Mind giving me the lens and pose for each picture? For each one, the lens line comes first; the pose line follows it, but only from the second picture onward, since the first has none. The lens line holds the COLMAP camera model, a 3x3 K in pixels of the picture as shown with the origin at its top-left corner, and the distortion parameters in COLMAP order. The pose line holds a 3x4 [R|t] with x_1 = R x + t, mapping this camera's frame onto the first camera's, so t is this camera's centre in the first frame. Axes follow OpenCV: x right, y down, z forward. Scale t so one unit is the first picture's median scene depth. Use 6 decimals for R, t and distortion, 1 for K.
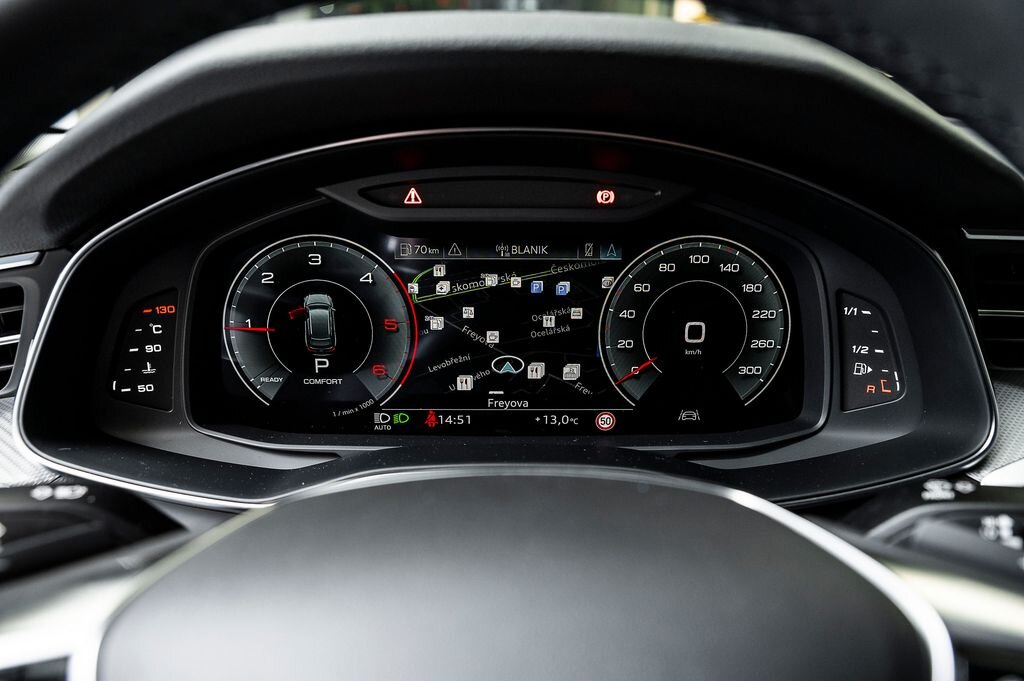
lens RADIAL K [[824.2, 0, 512.0], [0, 824.2, 340.5], [0, 0, 1]] dist [-0.042775, 0.005486]
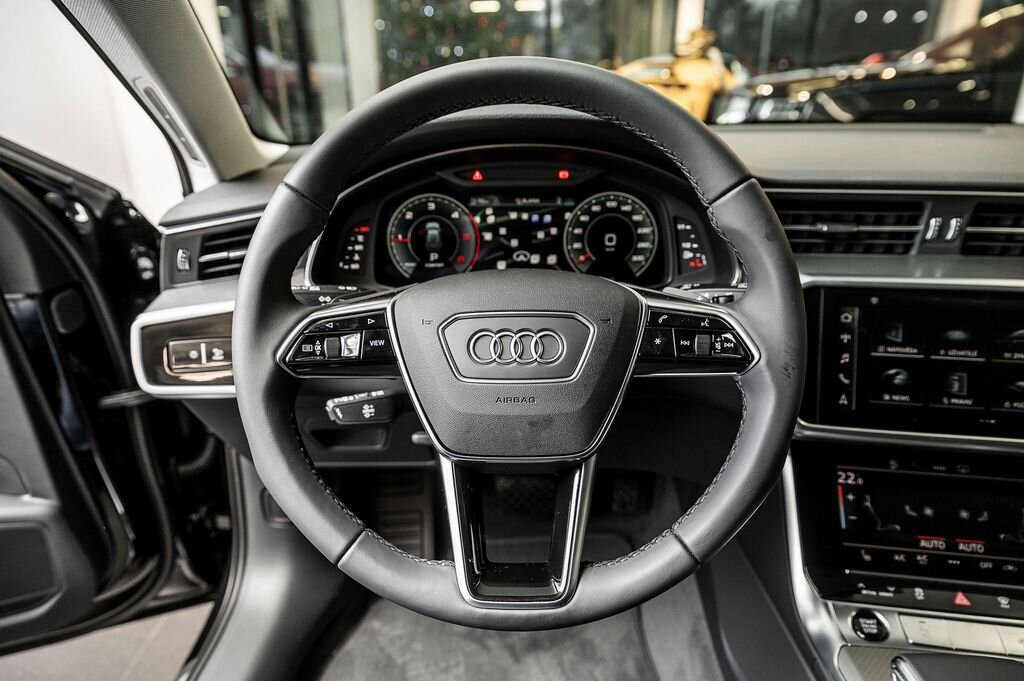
lens RADIAL K [[683.1, 0, 512.0], [0, 683.1, 340.5], [0, 0, 1]] dist [-0.003253, -0.005987]
pose [[0.999225, -0.003998, -0.039148, 0.039476], [0.005962, 0.998723, 0.050173, 0.164131], [0.038897, -0.050368, 0.997973, -0.794036]]
